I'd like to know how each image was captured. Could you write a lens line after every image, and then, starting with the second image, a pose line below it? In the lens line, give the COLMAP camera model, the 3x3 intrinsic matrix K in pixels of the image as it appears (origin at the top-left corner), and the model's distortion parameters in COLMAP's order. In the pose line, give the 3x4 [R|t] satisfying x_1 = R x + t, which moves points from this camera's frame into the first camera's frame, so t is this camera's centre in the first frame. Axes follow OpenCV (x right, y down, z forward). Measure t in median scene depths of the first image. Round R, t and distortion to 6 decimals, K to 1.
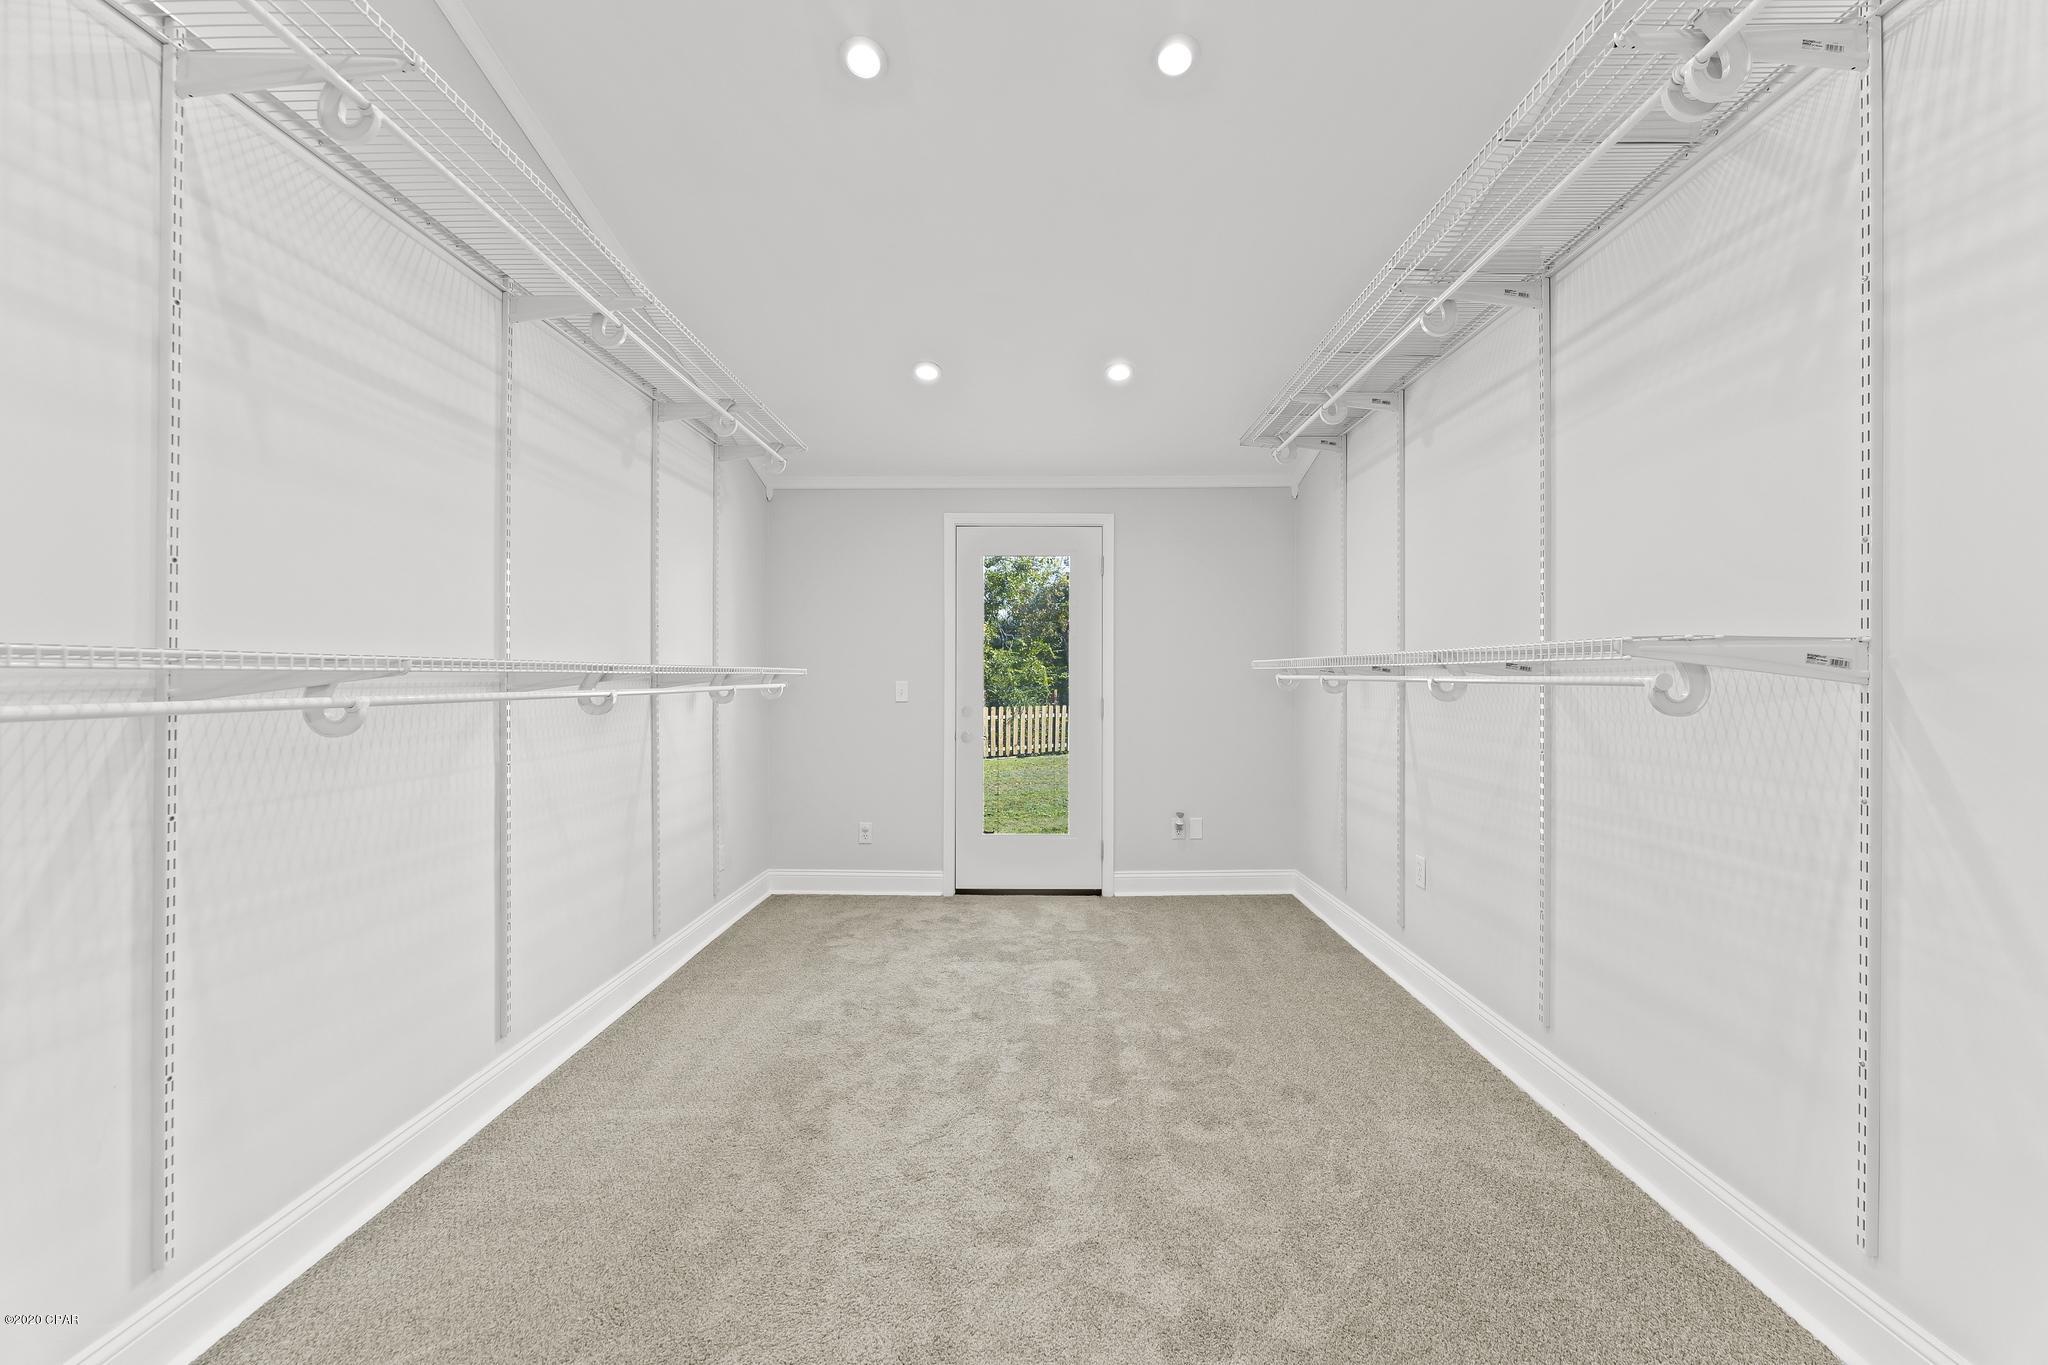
lens RADIAL K [[828.5, 0, 1027.3], [0, 828.5, 679.8], [0, 0, 1]] dist [0.002964, -0.000770]
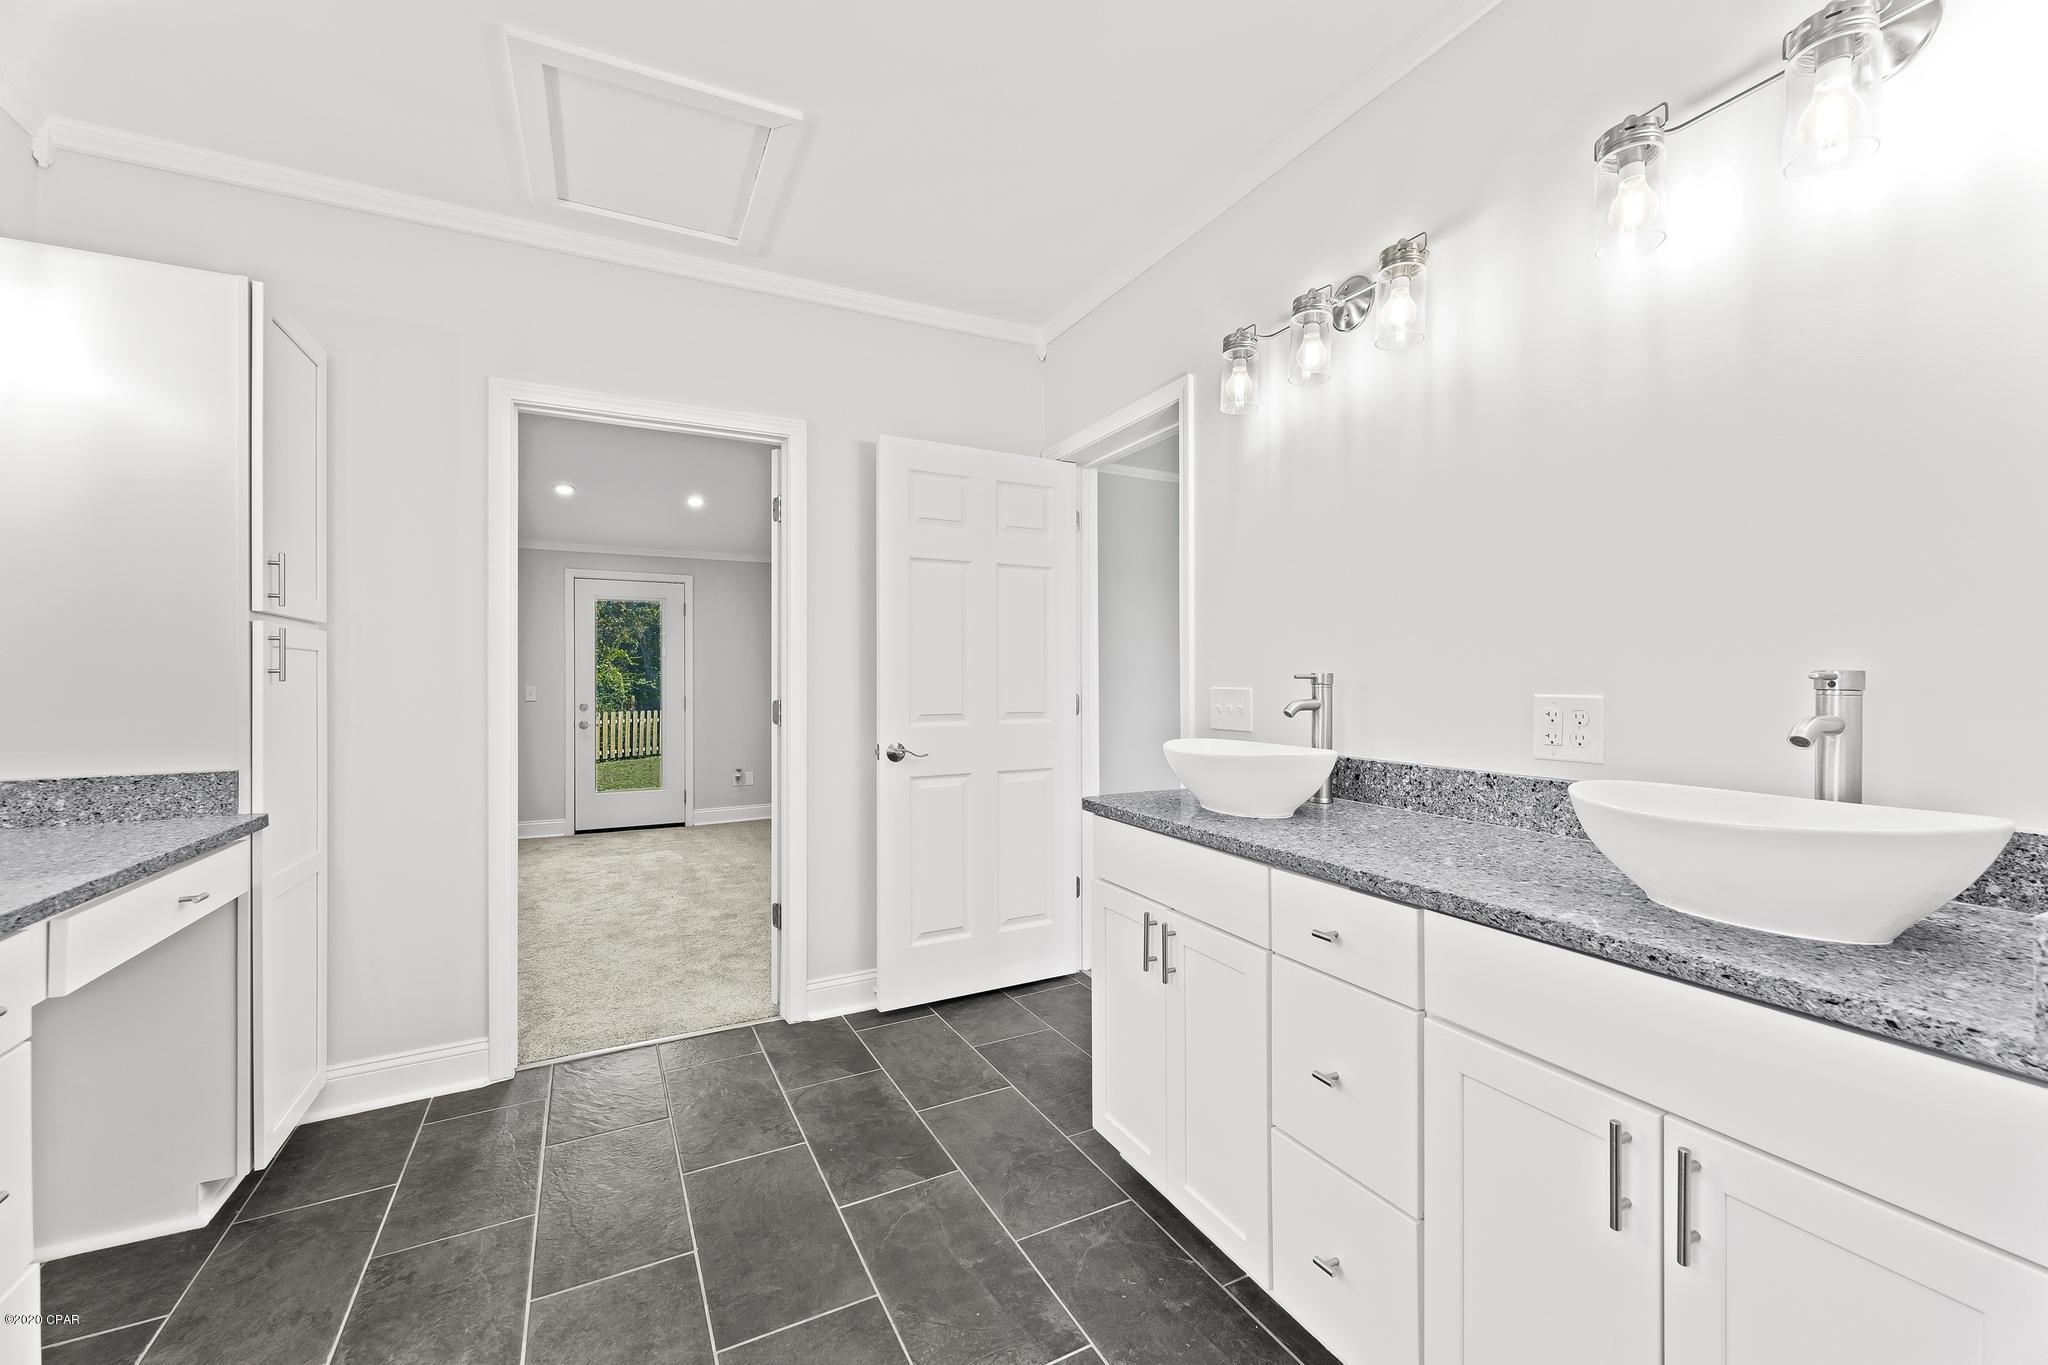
lens RADIAL K [[828.5, 0, 1036.5], [0, 828.5, 682.2], [0, 0, 1]] dist [0.002964, -0.000770]
pose [[0.879923, -0.003637, 0.475102, -0.065996], [0.005417, 0.999983, -0.002377, 0.001165], [-0.475085, 0.004665, 0.879928, -0.662105]]
